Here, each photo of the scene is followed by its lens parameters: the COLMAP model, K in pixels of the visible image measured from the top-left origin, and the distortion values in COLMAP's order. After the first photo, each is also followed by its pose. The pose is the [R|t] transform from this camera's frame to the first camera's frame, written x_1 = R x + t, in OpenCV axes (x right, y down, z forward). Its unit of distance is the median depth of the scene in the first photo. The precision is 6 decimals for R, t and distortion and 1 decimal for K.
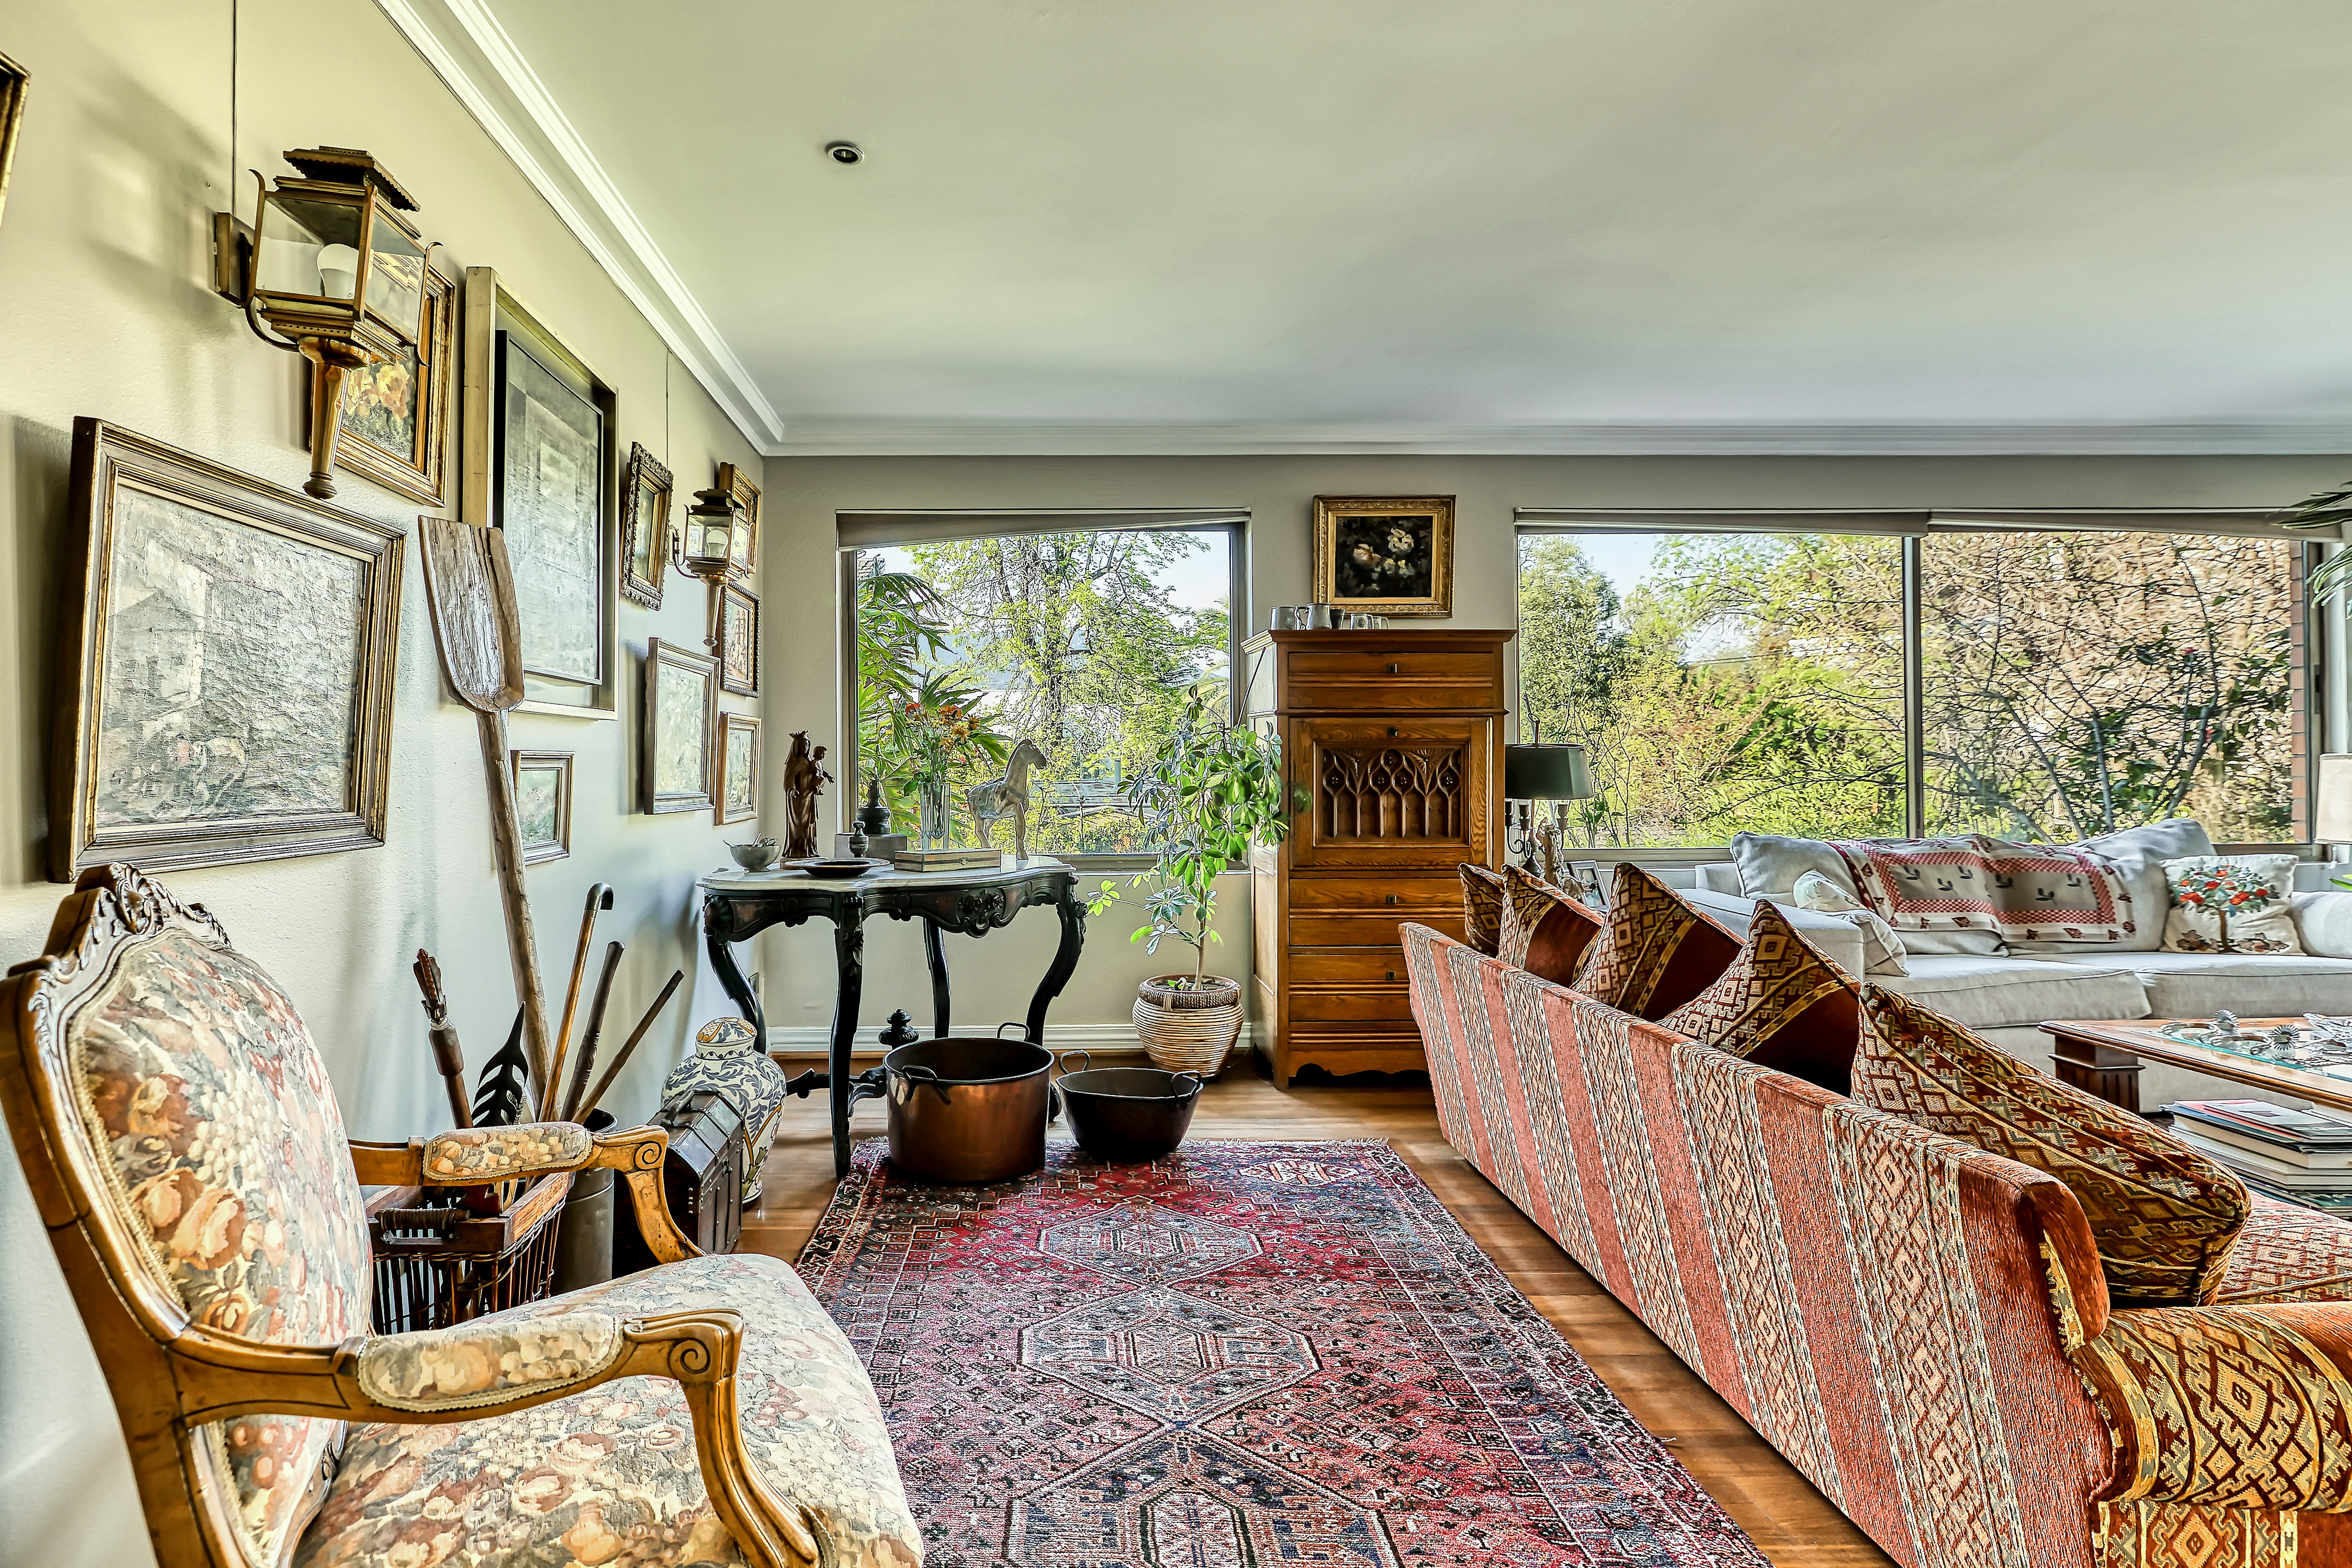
lens RADIAL K [[1098.8, 0, 1082.7], [0, 1098.8, 764.0], [0, 0, 1]] dist [-0.000742, 0.000792]
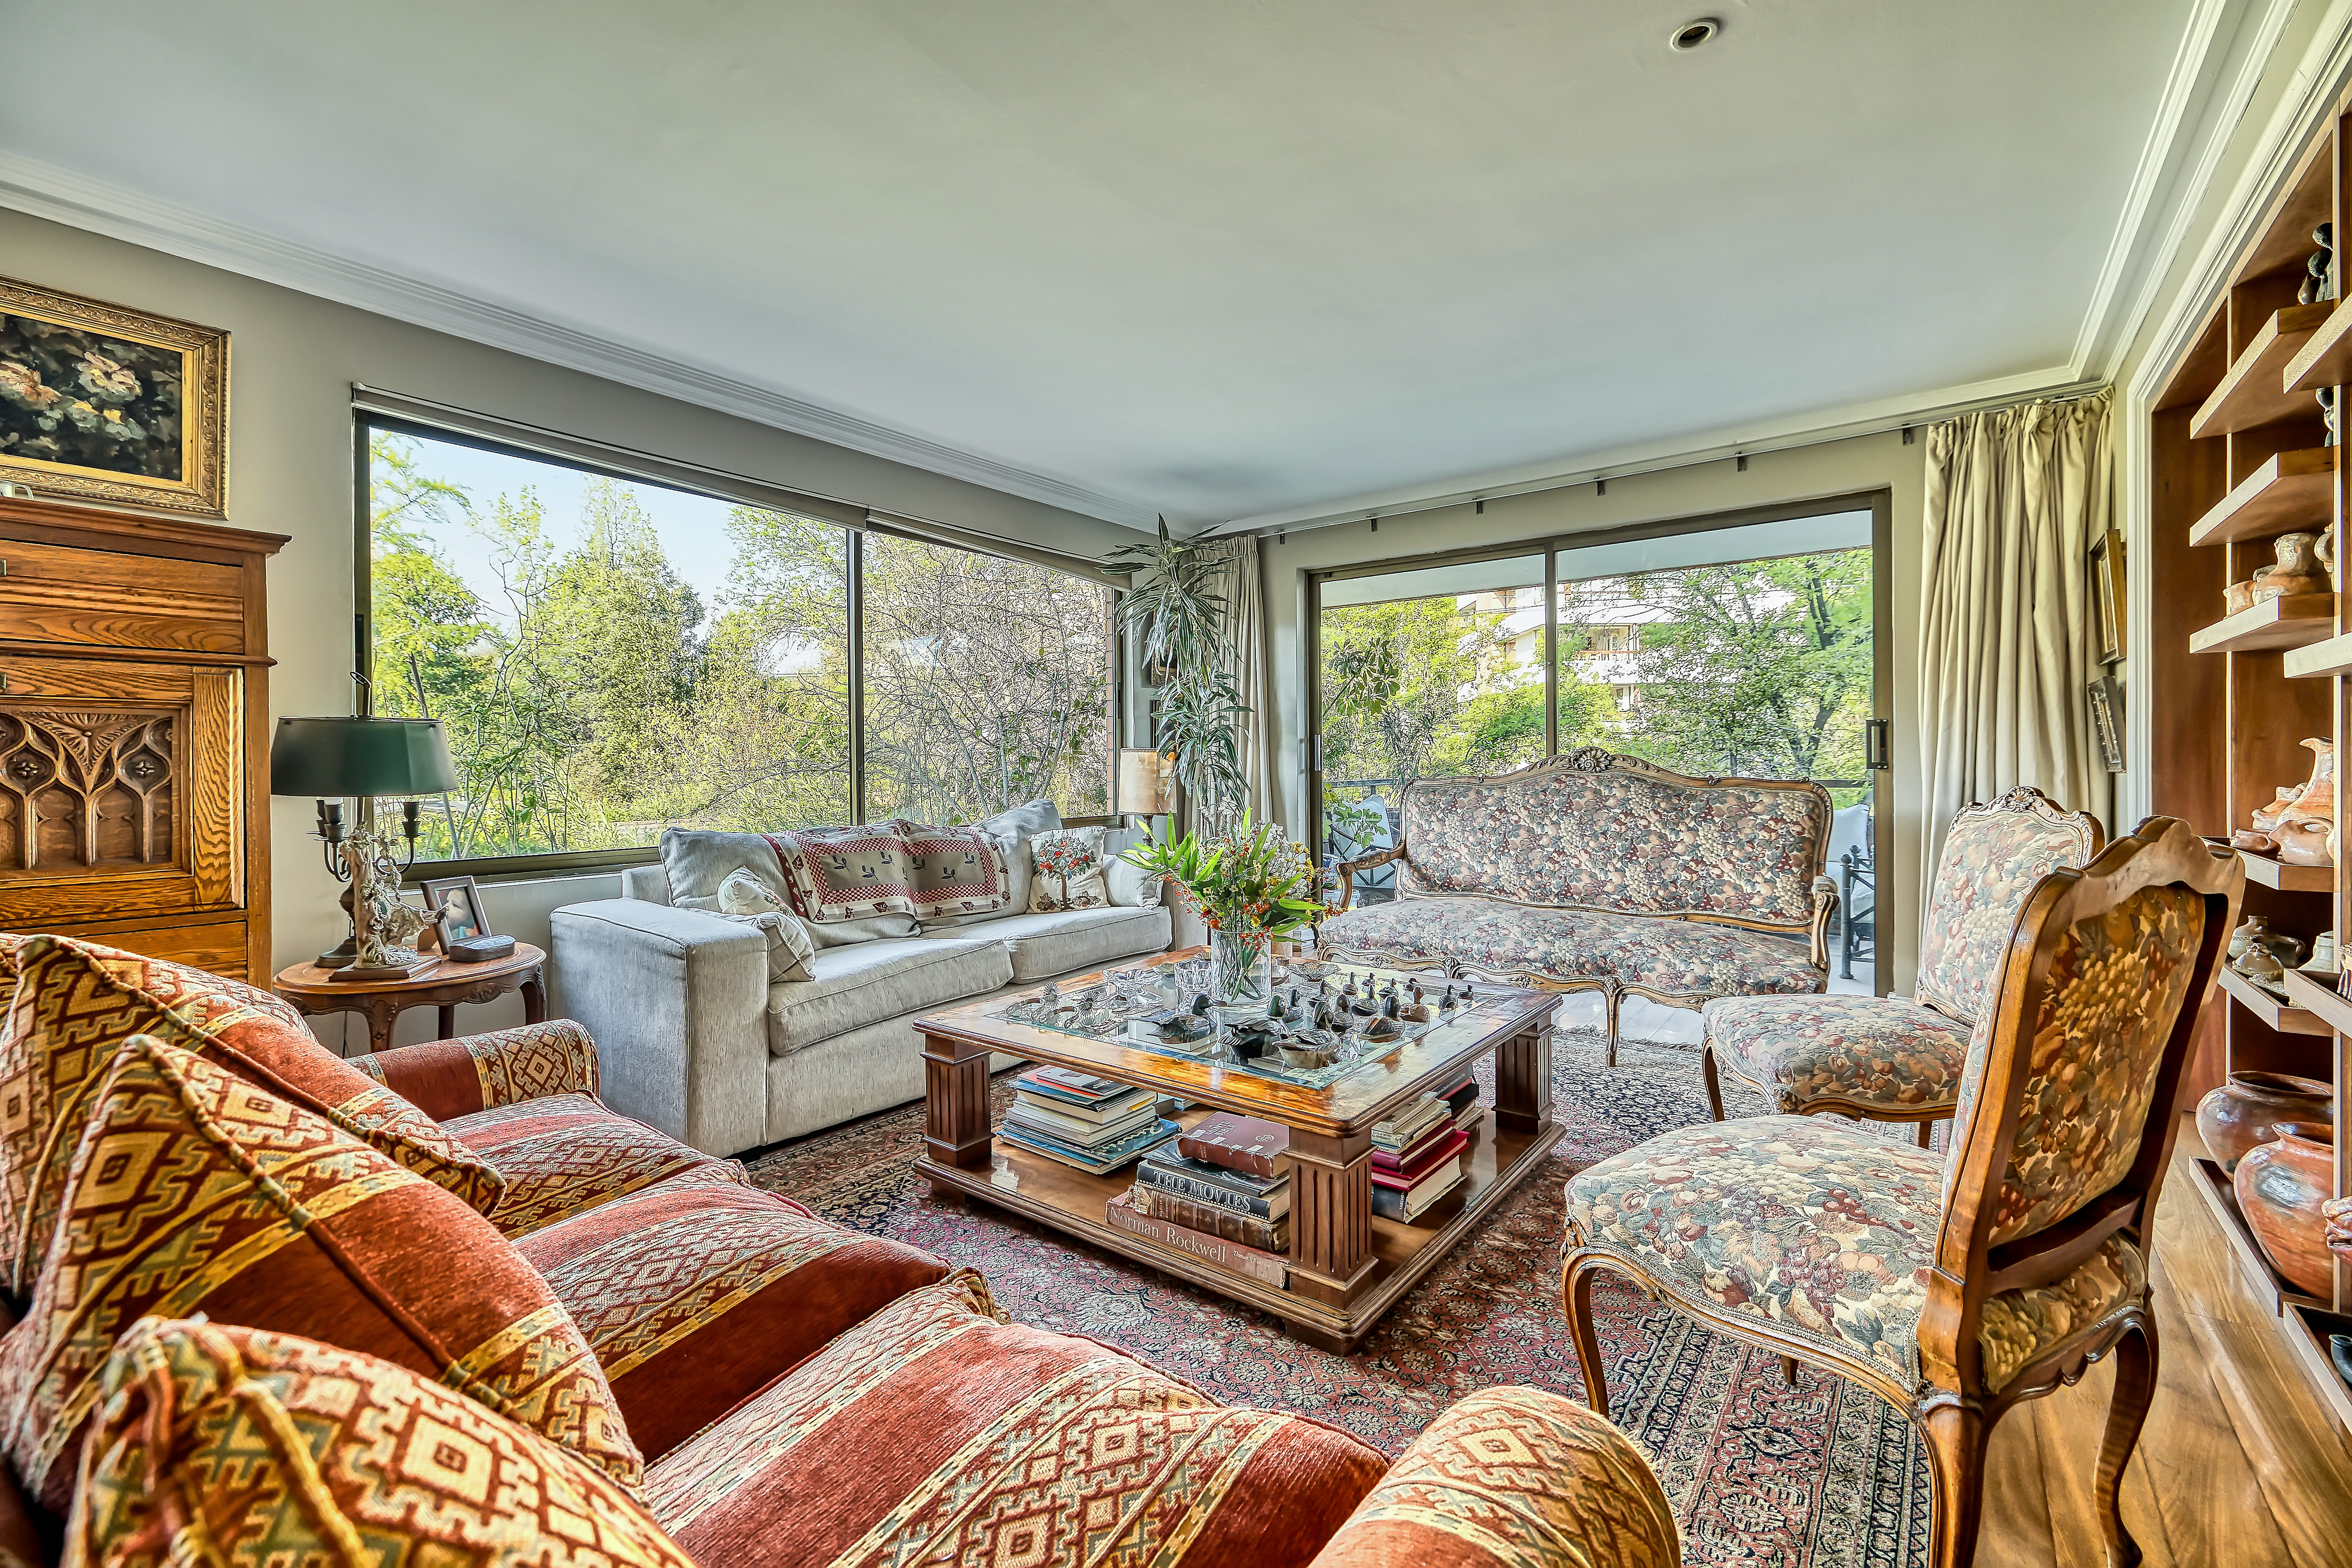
lens RADIAL K [[988.8, 0, 1153.3], [0, 988.8, 770.4], [0, 0, 1]] dist [-0.001174, -0.000077]
pose [[0.645235, -0.004237, 0.763973, 0.261649], [-0.002633, 0.999966, 0.007769, 0.009830], [-0.763980, -0.007025, 0.645202, 0.217449]]
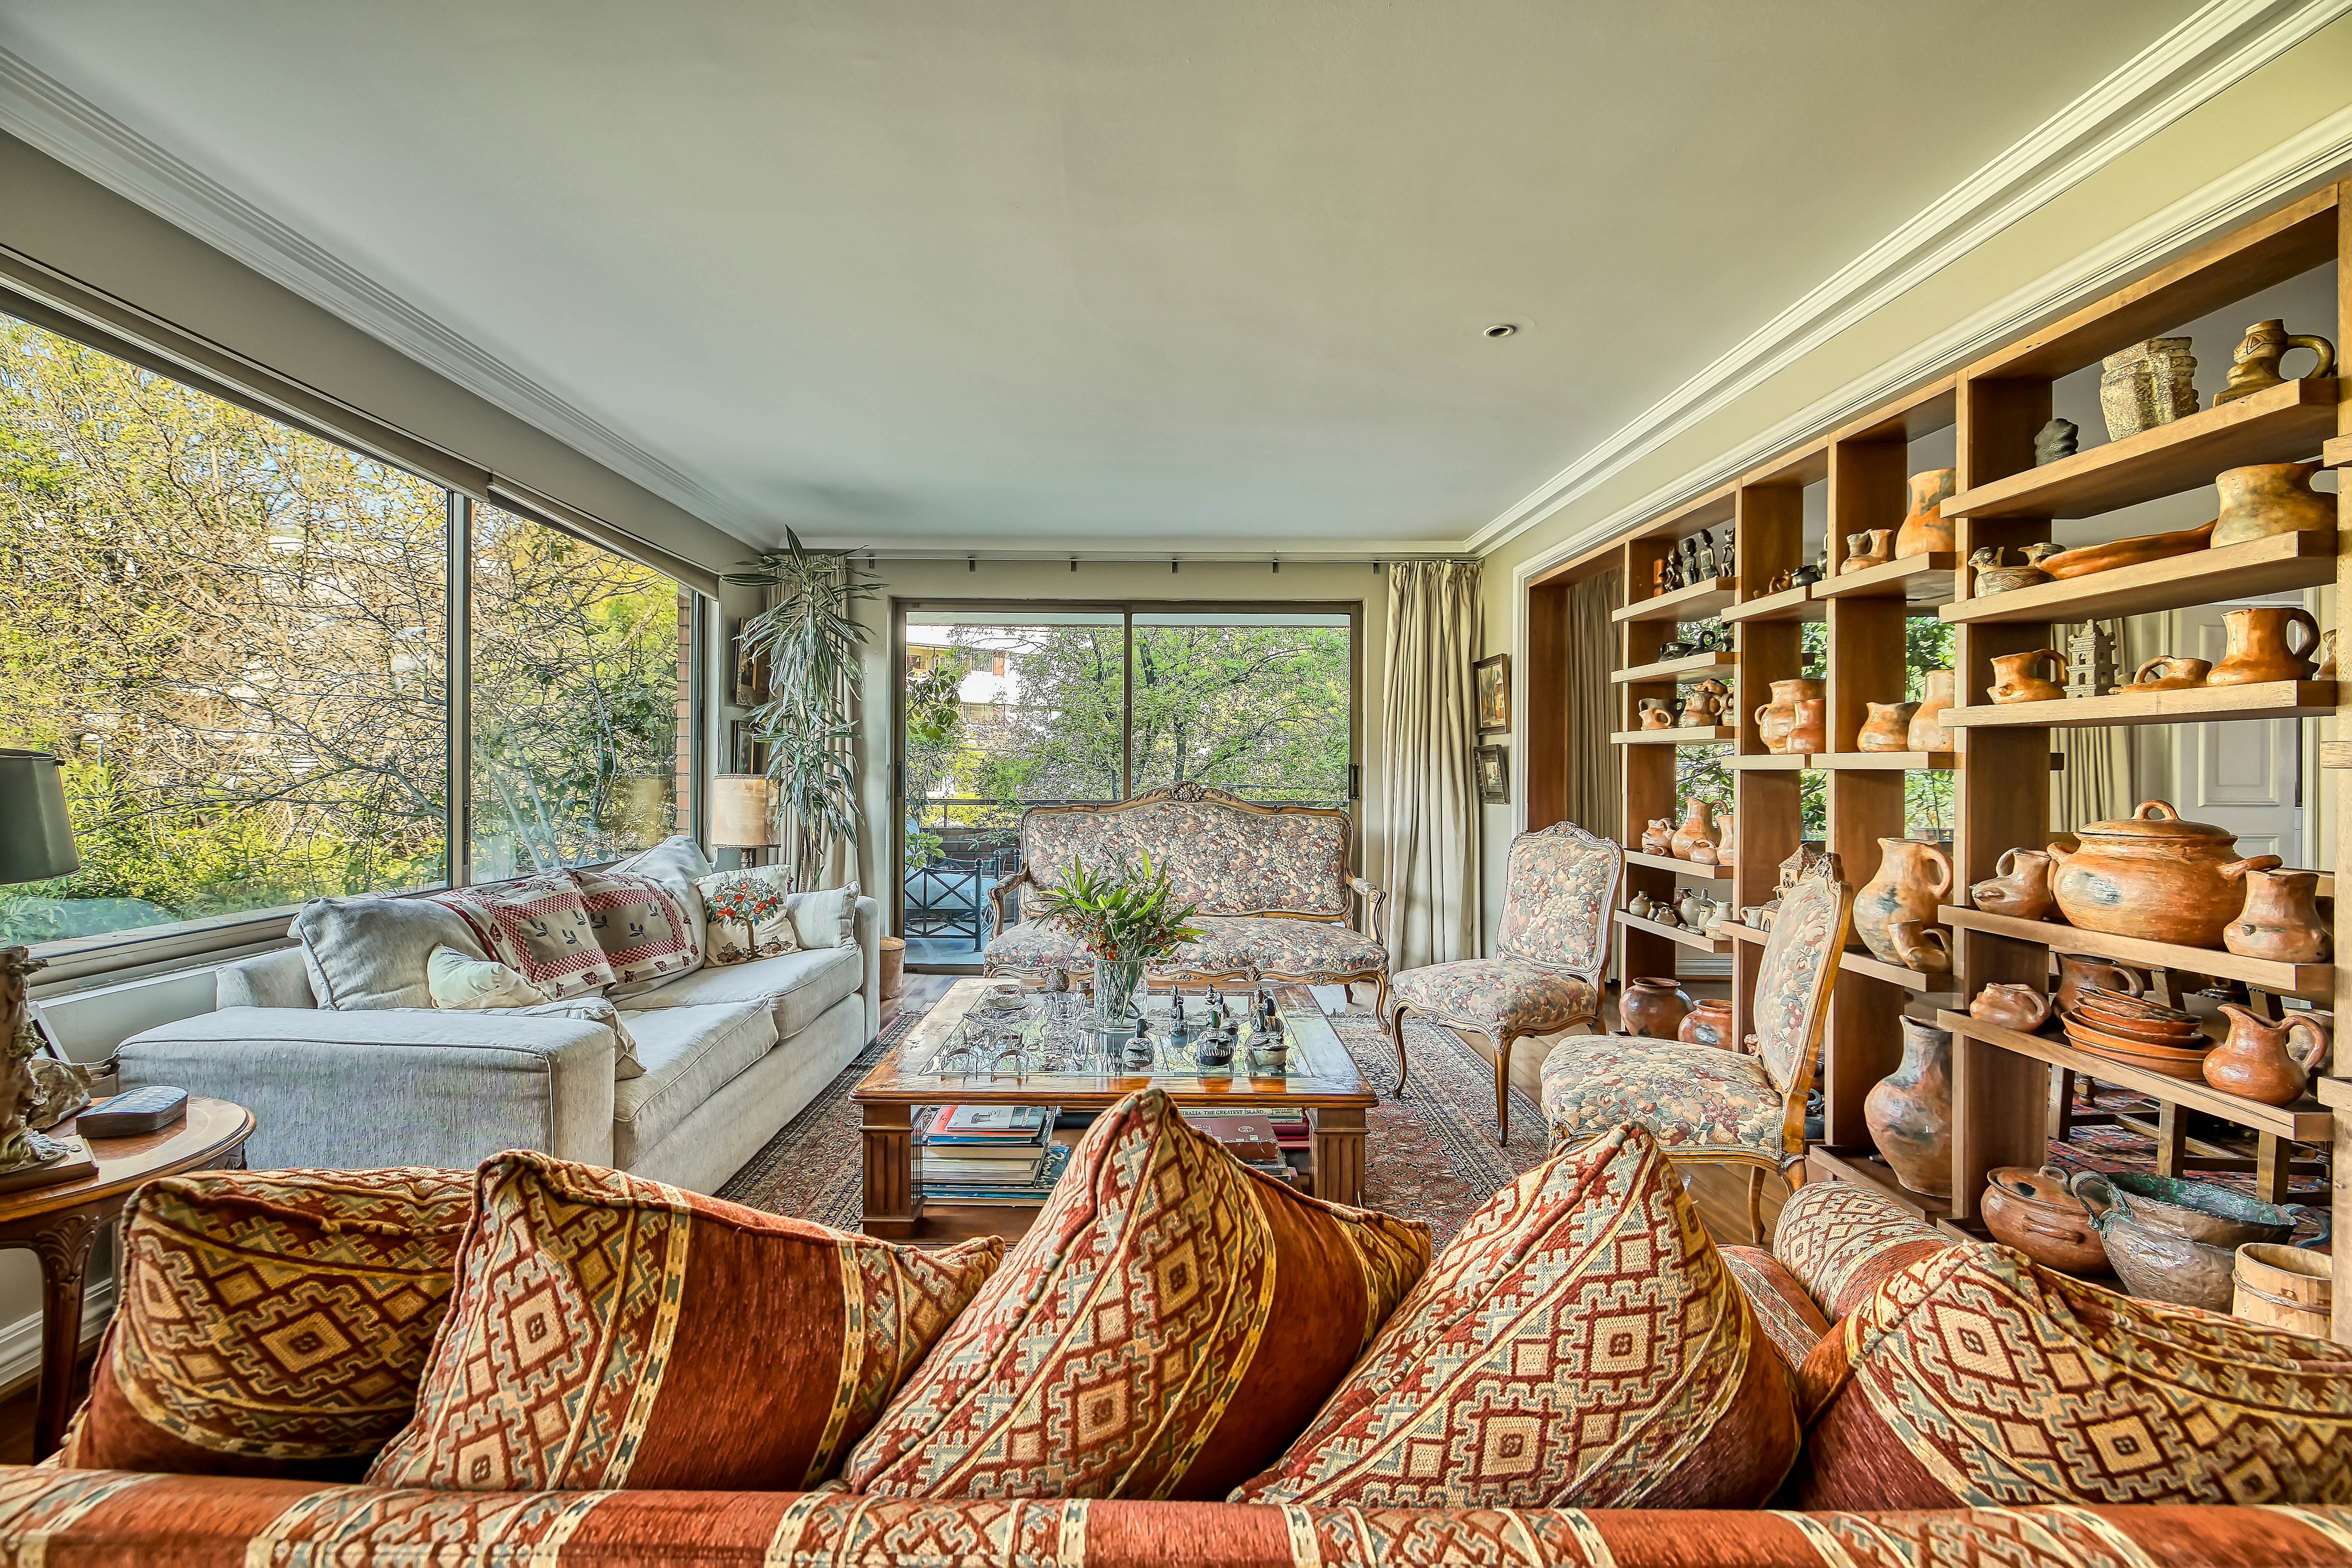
lens RADIAL K [[988.8, 0, 1153.3], [0, 988.8, 770.4], [0, 0, 1]] dist [-0.001174, -0.000077]
pose [[0.041934, 0.007427, 0.999093, 0.072624], [-0.014064, 0.999878, -0.006843, -0.013451], [-0.999021, -0.013765, 0.042033, 0.536639]]
